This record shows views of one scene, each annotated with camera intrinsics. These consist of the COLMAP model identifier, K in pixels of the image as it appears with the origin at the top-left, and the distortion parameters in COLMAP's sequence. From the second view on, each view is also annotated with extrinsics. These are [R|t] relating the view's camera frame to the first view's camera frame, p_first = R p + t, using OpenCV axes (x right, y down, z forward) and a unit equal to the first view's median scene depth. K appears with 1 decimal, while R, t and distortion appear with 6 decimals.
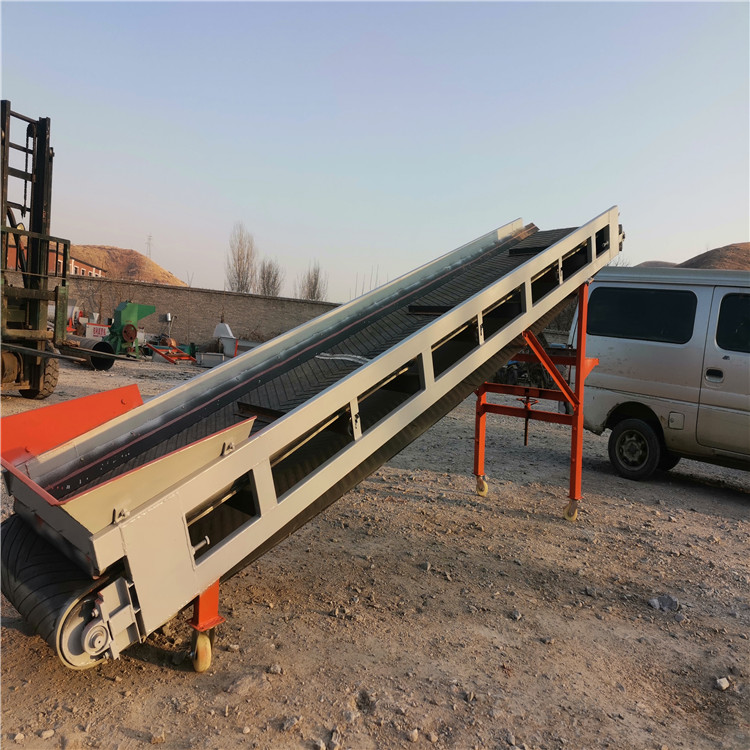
lens RADIAL K [[559.4, 0, 381.5], [0, 559.4, 372.8], [0, 0, 1]] dist [0.103983, -0.100884]
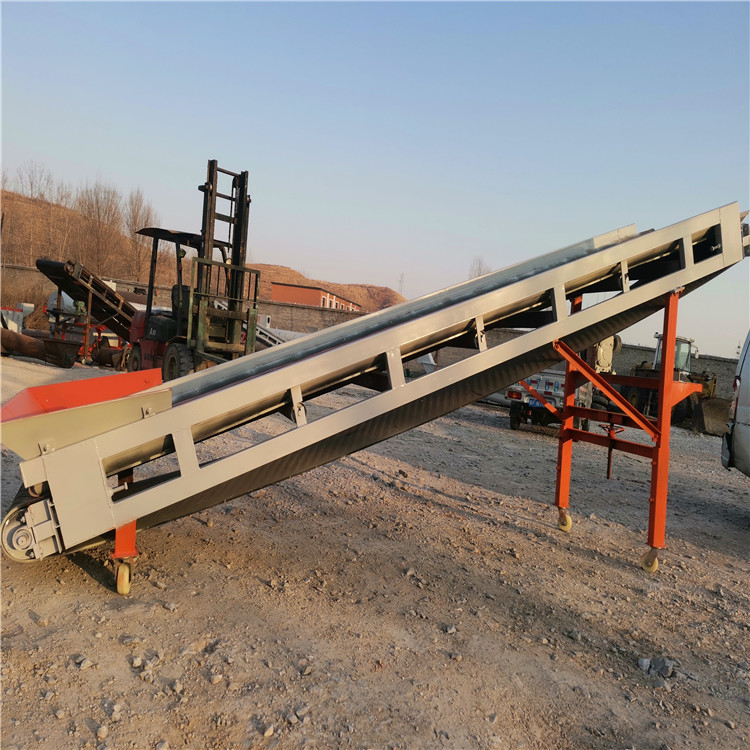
lens RADIAL K [[561.5, 0, 378.3], [0, 561.5, 387.0], [0, 0, 1]] dist [0.088529, -0.084051]
pose [[0.908599, 0.056501, -0.413830, 0.291929], [-0.070915, 0.997291, -0.019537, 0.029480], [0.411605, 0.047098, 0.910145, 0.041013]]
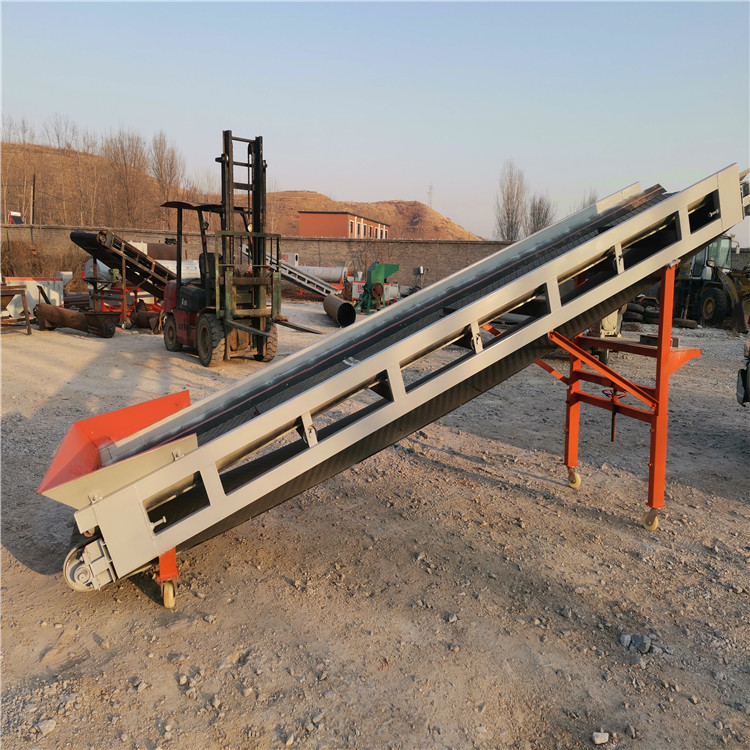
lens RADIAL K [[556.9, 0, 381.4], [0, 556.9, 360.8], [0, 0, 1]] dist [0.105983, -0.102165]
pose [[0.883899, 0.022028, -0.467158, 0.358775], [0.019572, 0.996273, 0.084010, -0.090774], [0.467268, -0.083400, 0.880174, 0.017440]]
